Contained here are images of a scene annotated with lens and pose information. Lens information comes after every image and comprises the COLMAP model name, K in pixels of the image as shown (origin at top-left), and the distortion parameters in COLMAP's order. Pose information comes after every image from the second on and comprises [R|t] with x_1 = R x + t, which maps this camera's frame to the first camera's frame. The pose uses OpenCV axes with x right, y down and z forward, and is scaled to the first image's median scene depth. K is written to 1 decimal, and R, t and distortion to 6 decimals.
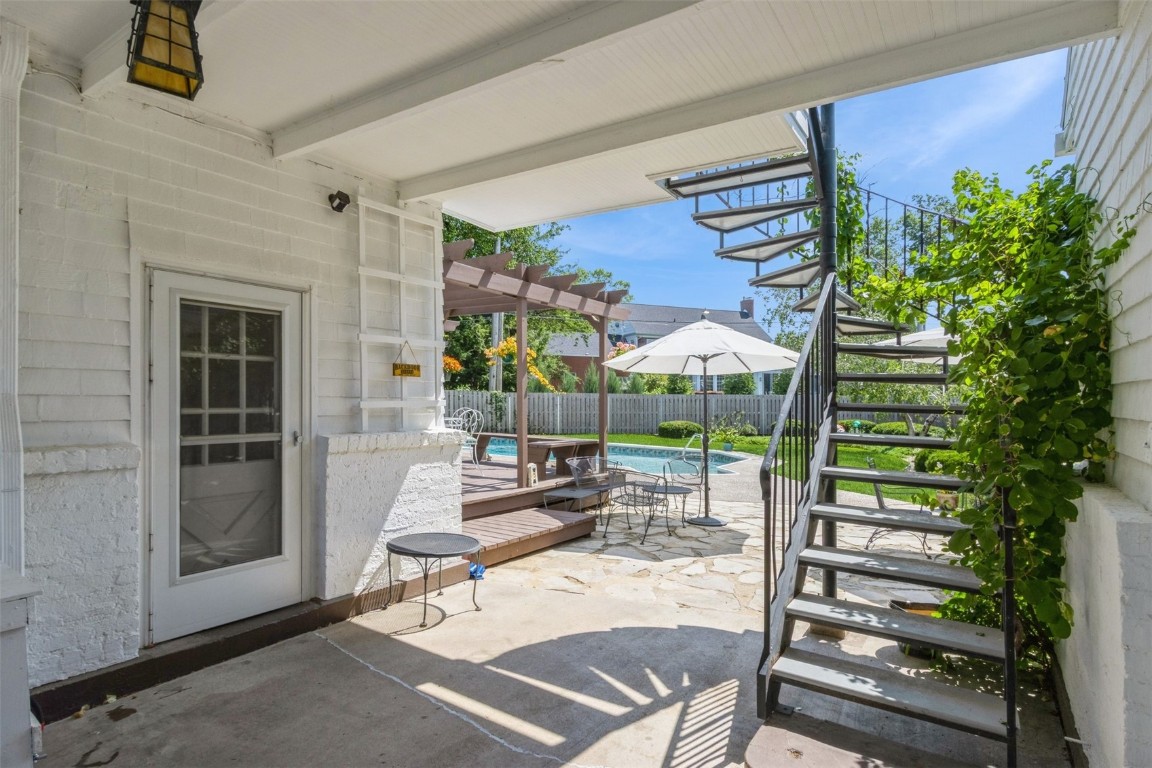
lens RADIAL K [[613.5, 0, 578.5], [0, 613.5, 386.1], [0, 0, 1]] dist [-0.001569, -0.000029]
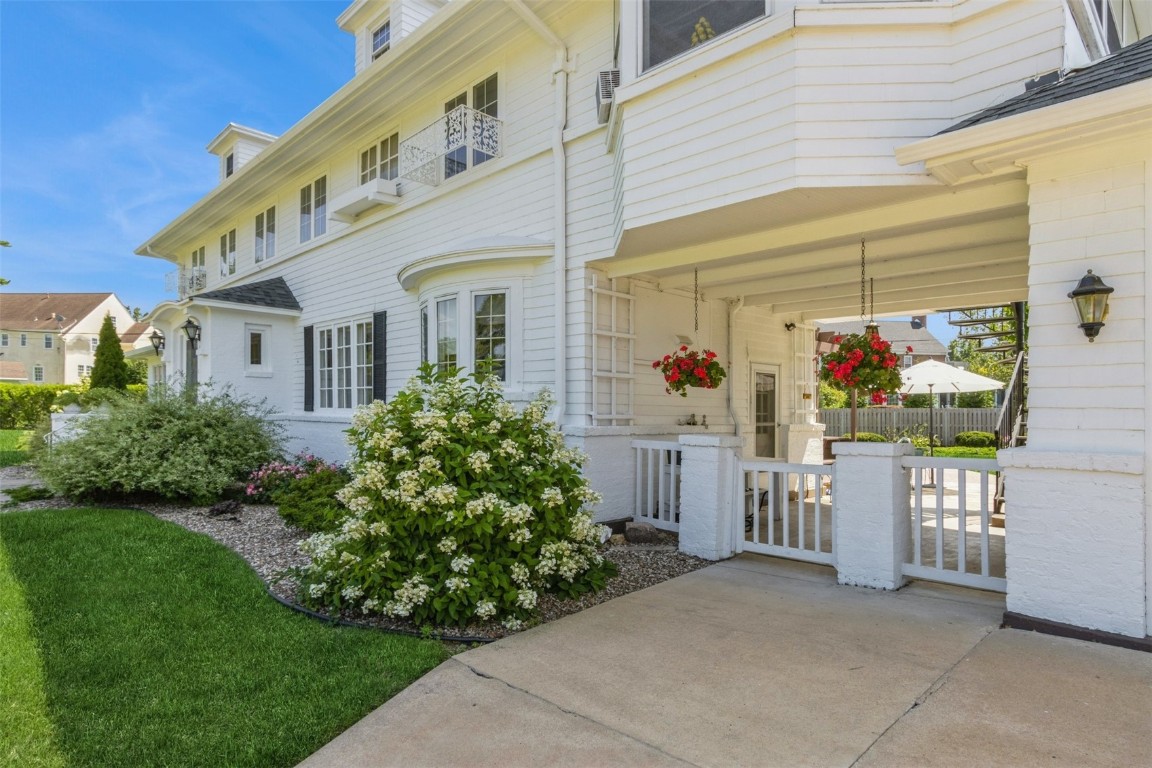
lens RADIAL K [[647.3, 0, 568.0], [0, 647.3, 392.7], [0, 0, 1]] dist [0.001897, 0.000599]
pose [[0.976832, -0.009364, -0.213801, -0.096042], [0.006672, 0.999889, -0.013306, -0.002159], [0.213901, 0.011571, 0.976787, -0.229290]]
